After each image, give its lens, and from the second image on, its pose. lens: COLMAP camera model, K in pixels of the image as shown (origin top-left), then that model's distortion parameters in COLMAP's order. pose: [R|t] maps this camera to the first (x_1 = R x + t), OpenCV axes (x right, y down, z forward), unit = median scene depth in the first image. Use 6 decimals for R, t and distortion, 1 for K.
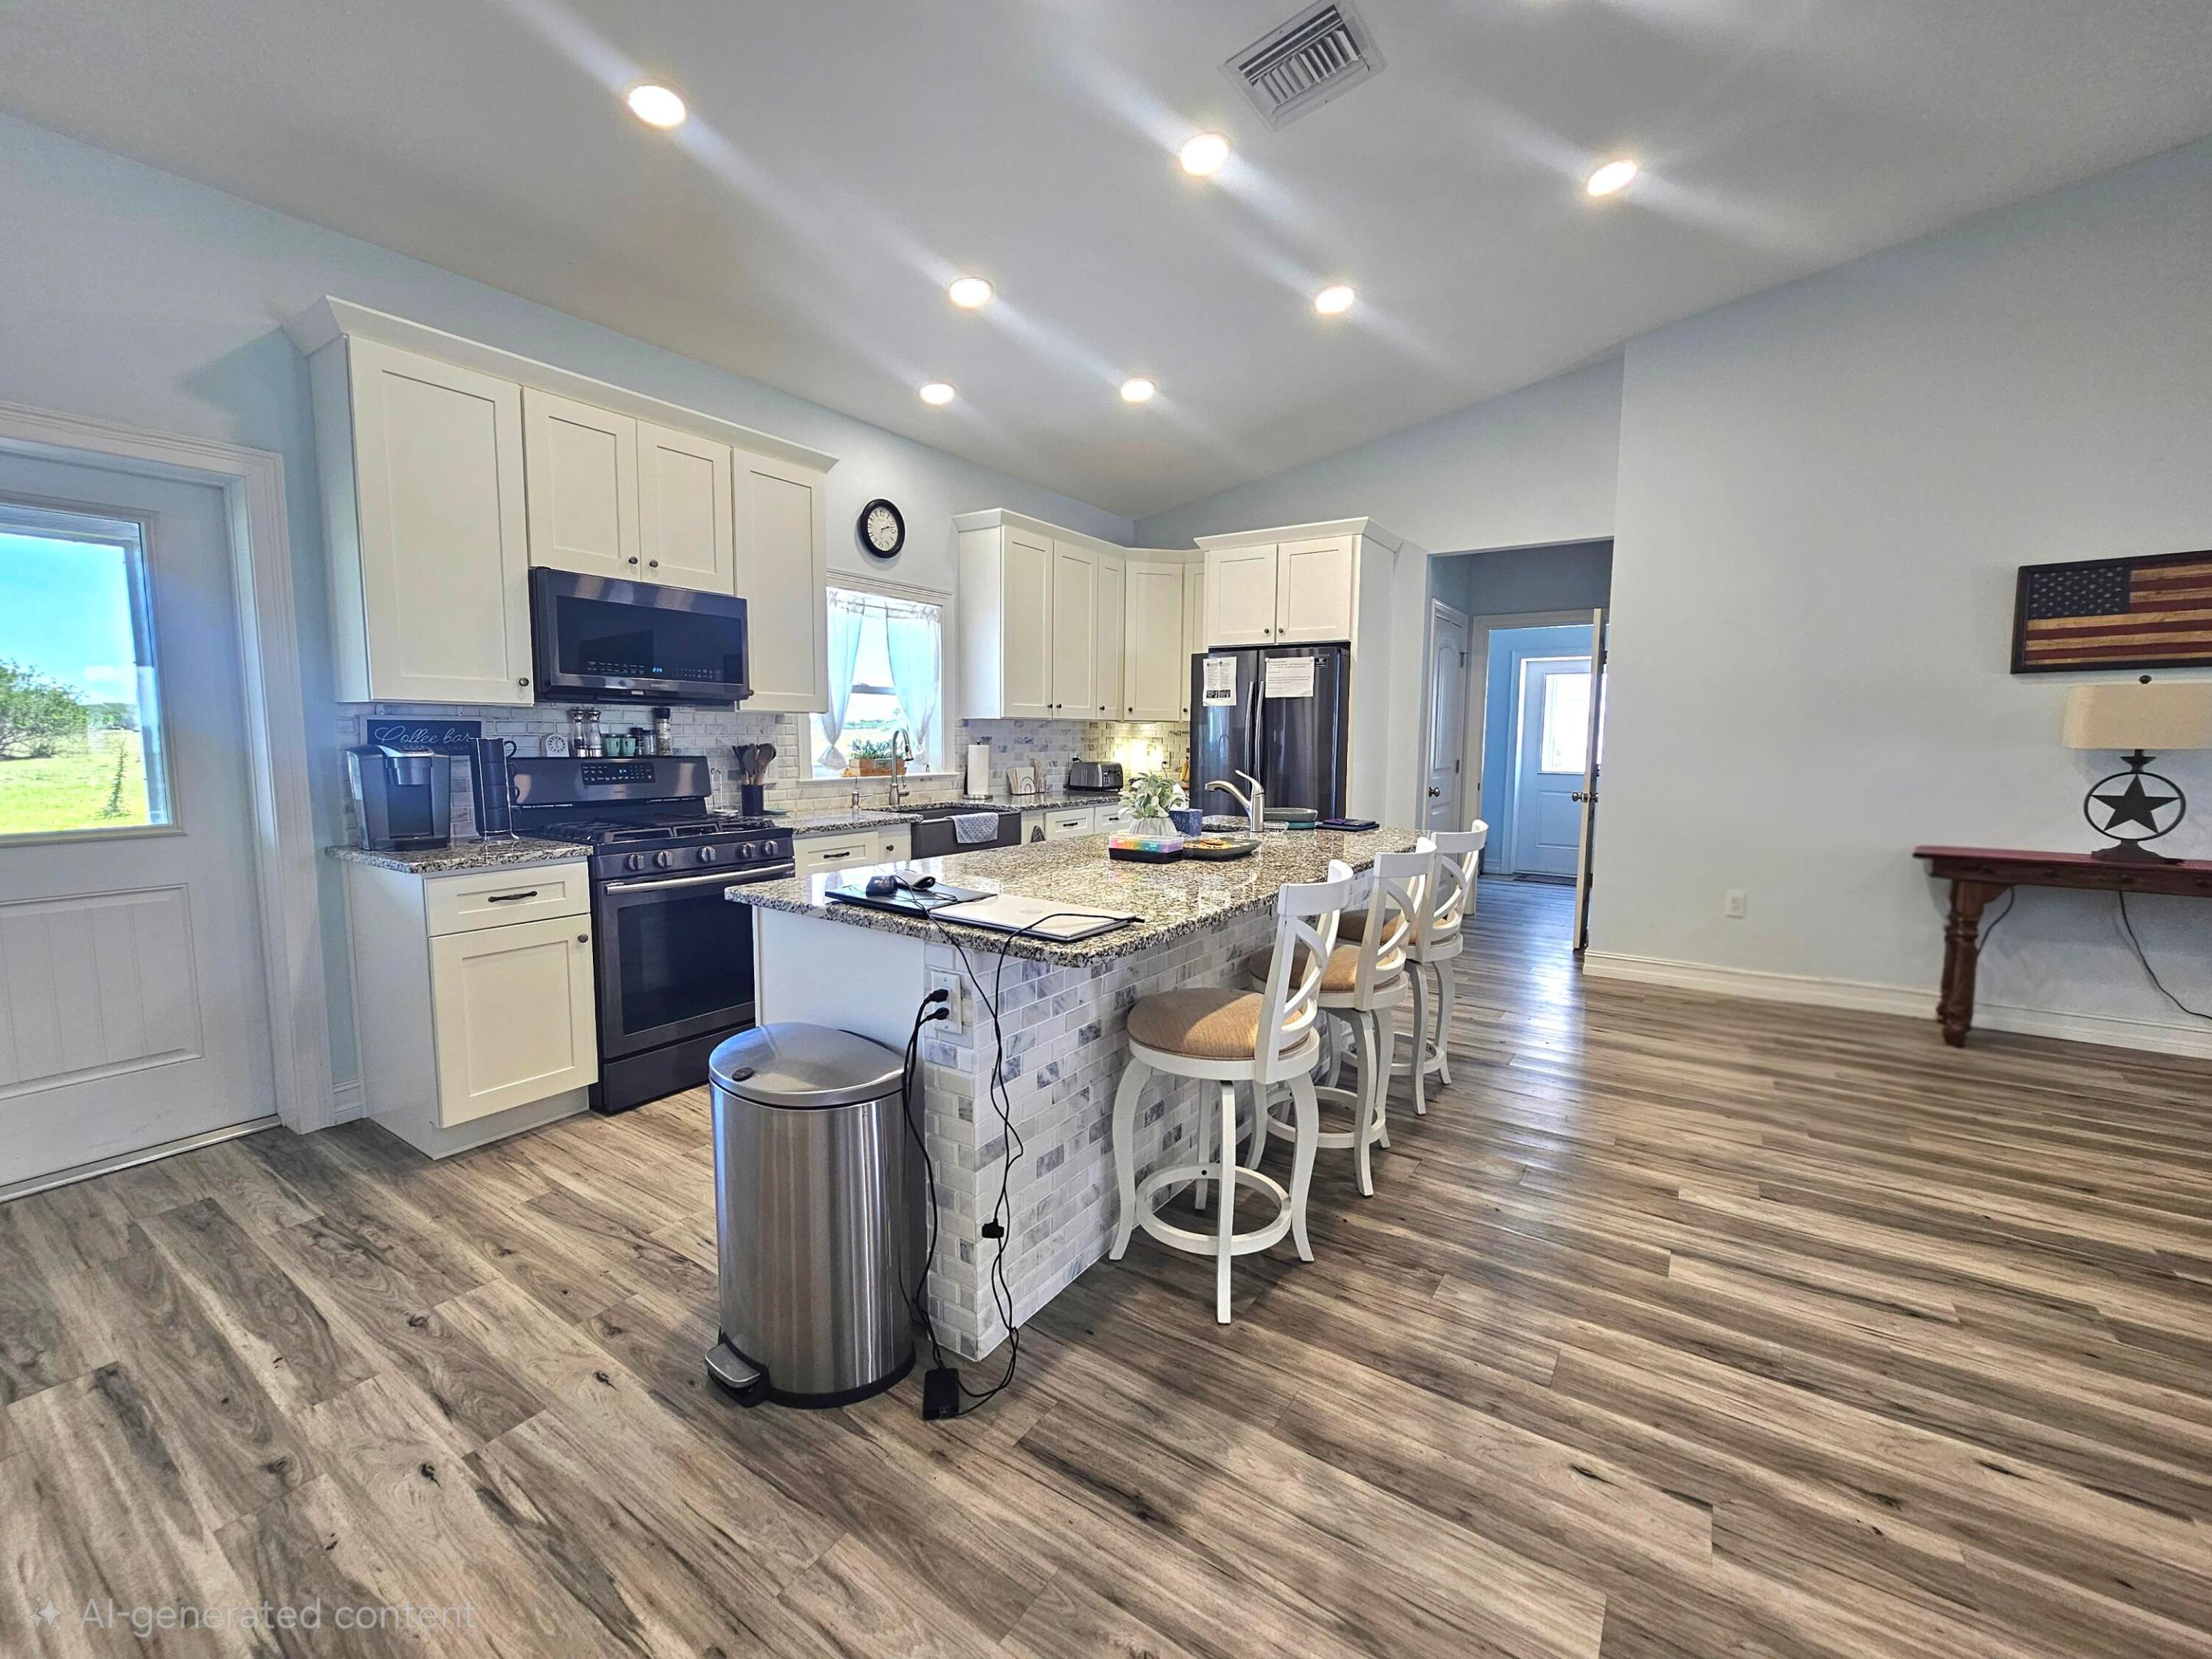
lens RADIAL K [[908.4, 0, 1104.0], [0, 908.4, 830.9], [0, 0, 1]] dist [-0.003993, 0.001086]
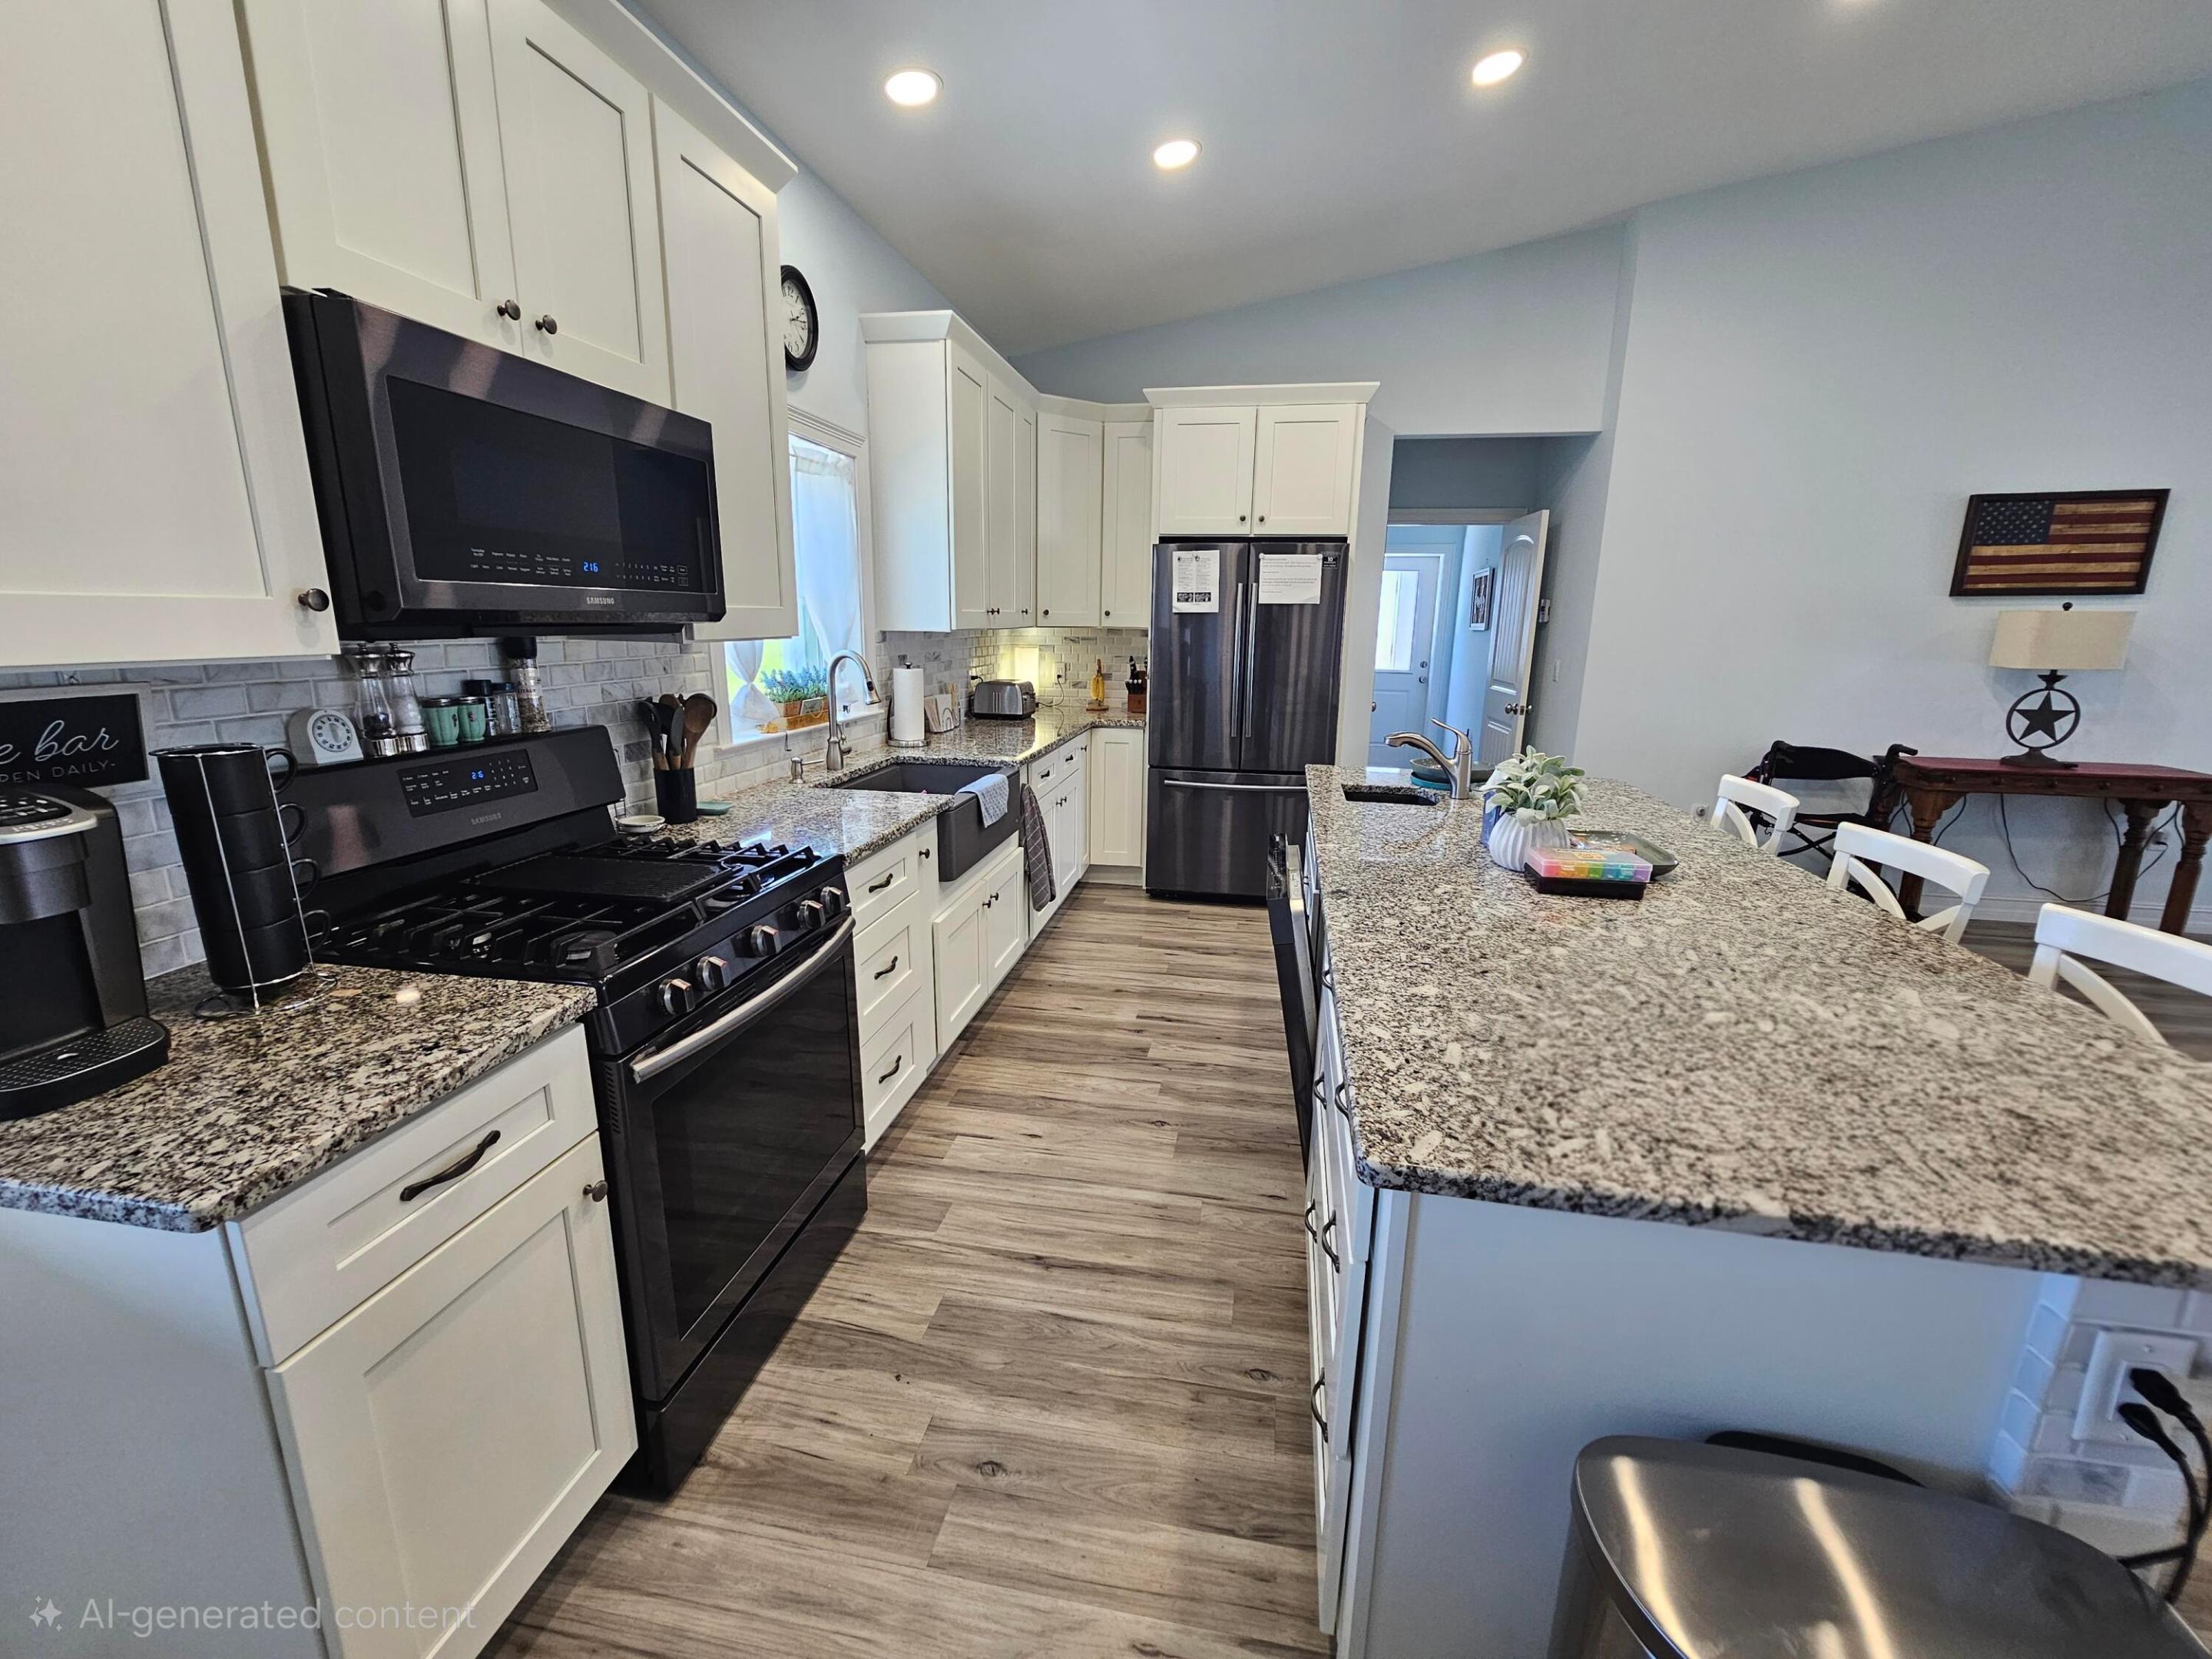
lens RADIAL K [[908.4, 0, 1111.7], [0, 908.4, 831.0], [0, 0, 1]] dist [-0.003993, 0.001086]
pose [[0.915410, -0.089403, 0.392468, -0.395510], [0.037528, 0.989731, 0.137925, -0.086694], [-0.400769, -0.111529, 0.909366, 0.403422]]
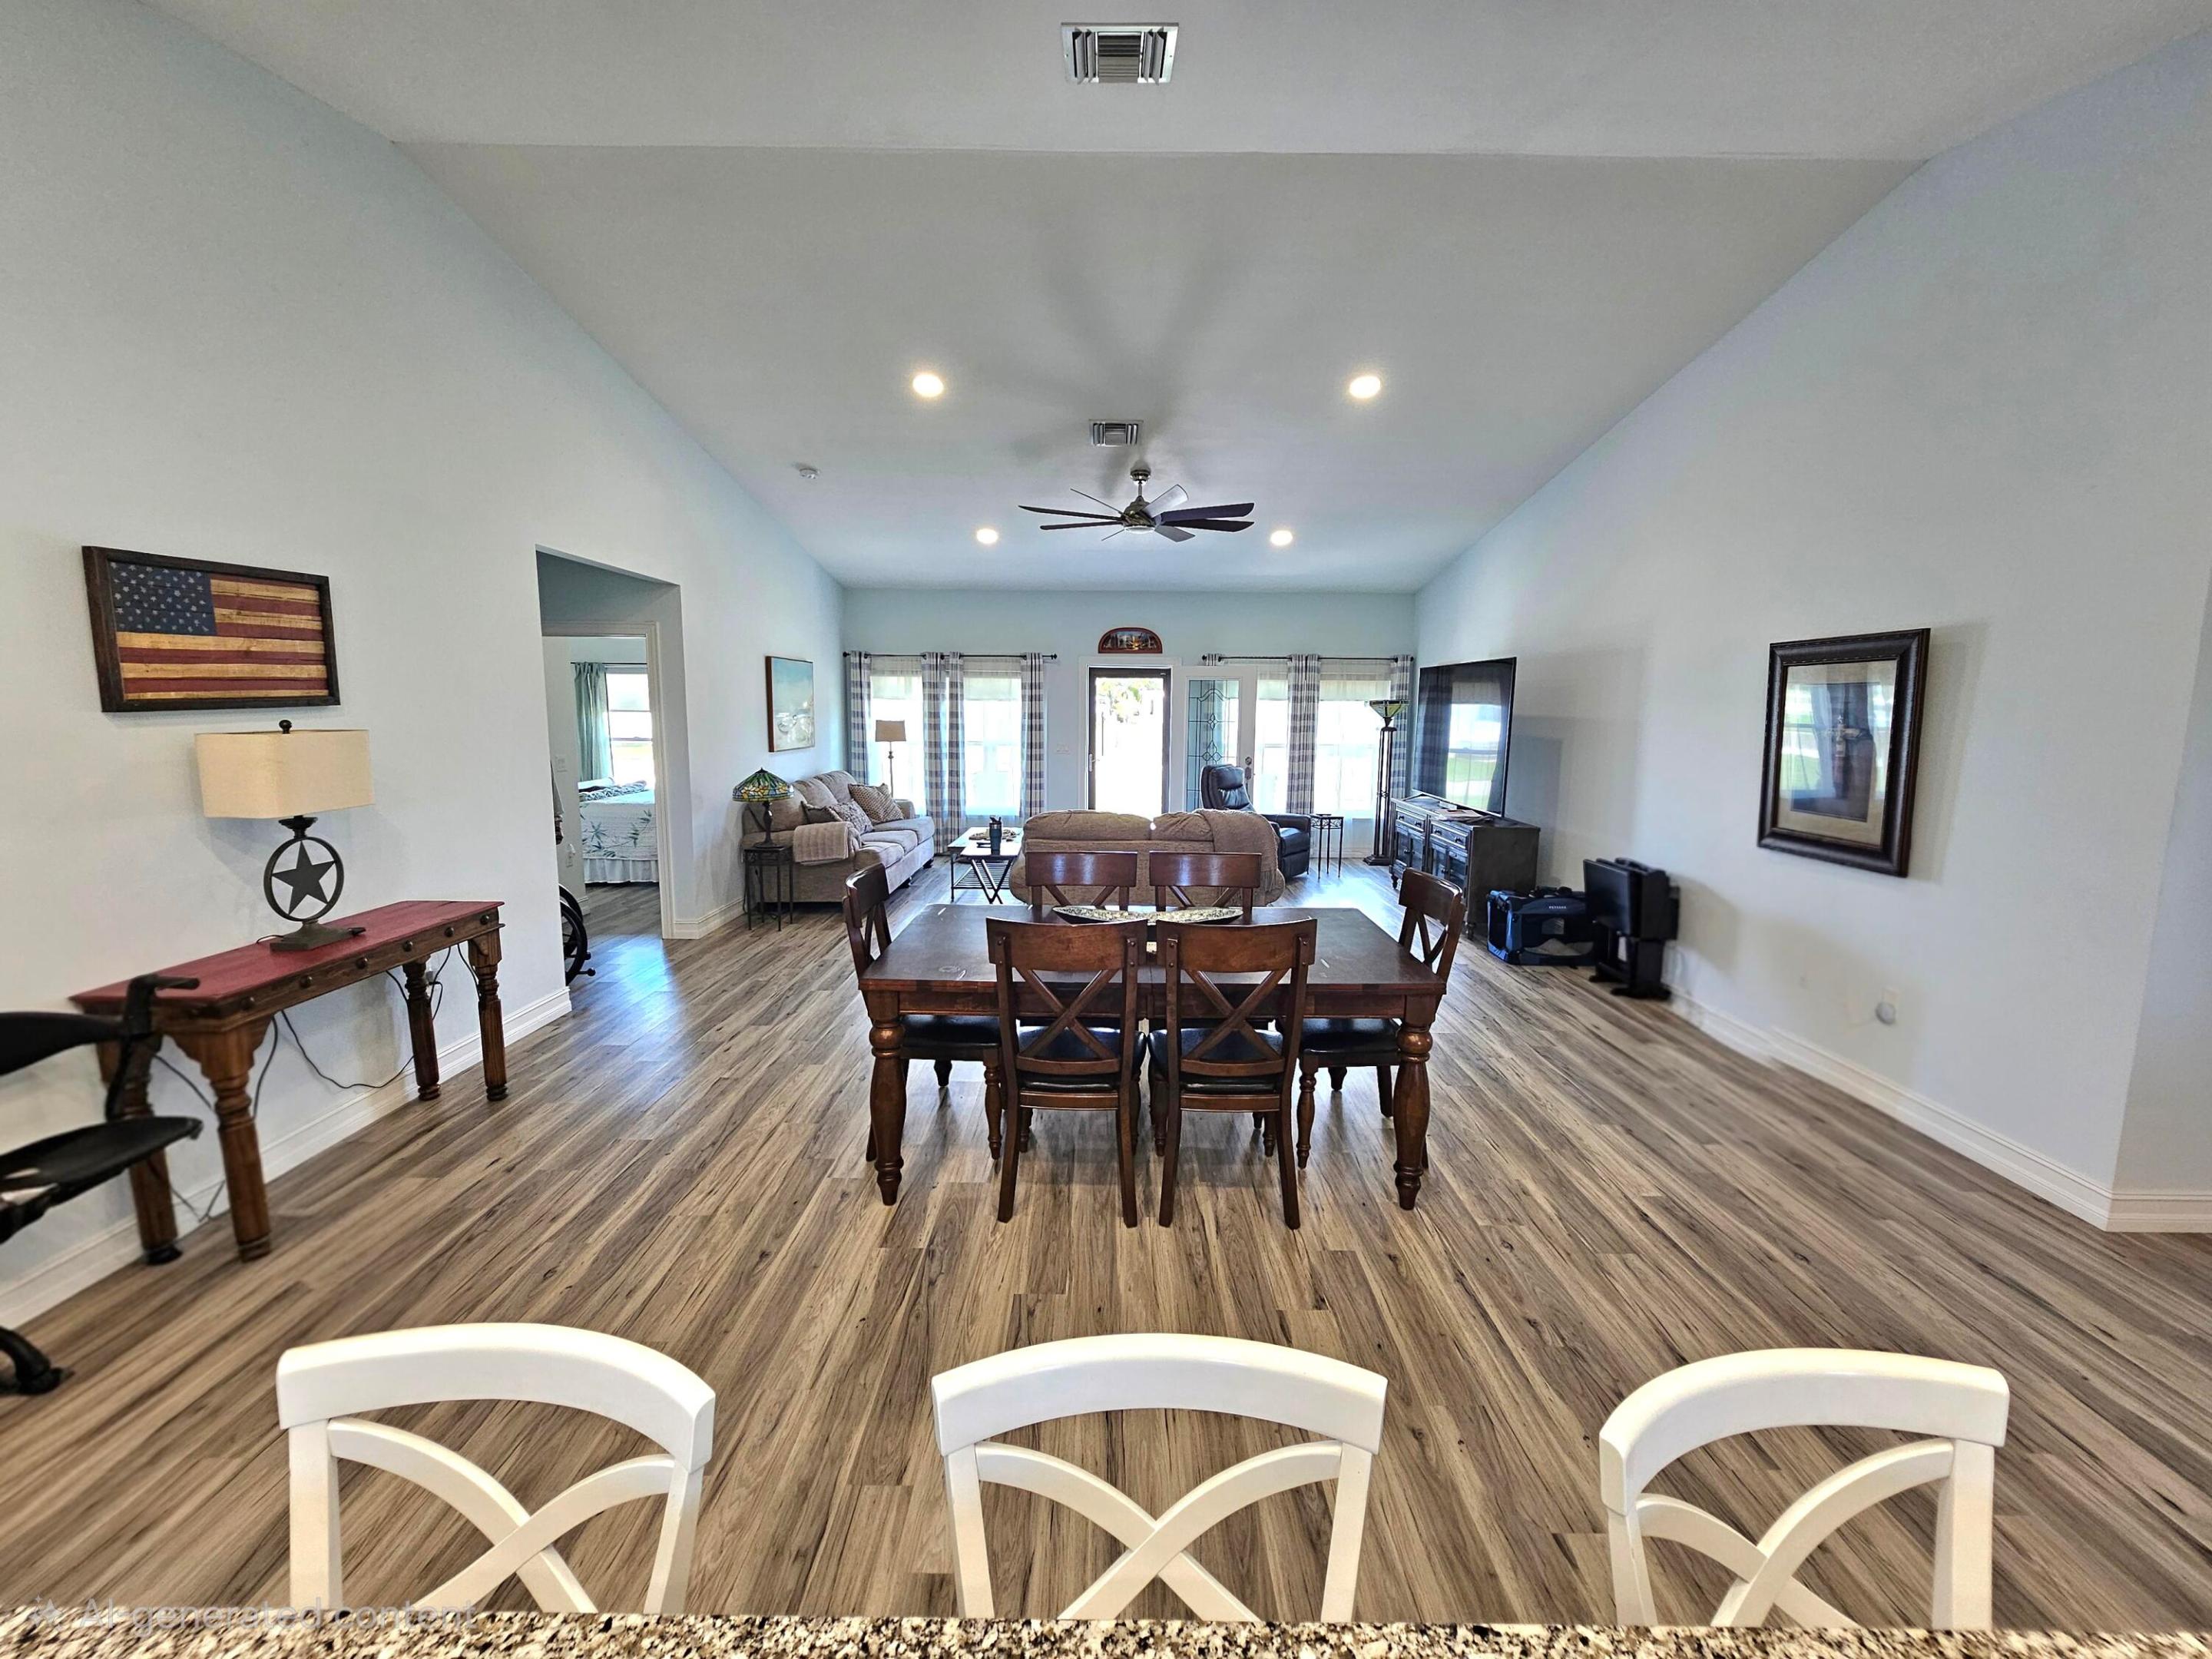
lens RADIAL K [[908.4, 0, 1117.0], [0, 908.4, 820.5], [0, 0, 1]] dist [-0.003993, 0.001086]
pose [[-0.566051, -0.127654, 0.814427, 0.058538], [0.066220, 0.977704, 0.199271, -0.188830], [-0.821706, 0.166729, -0.544977, 0.814080]]
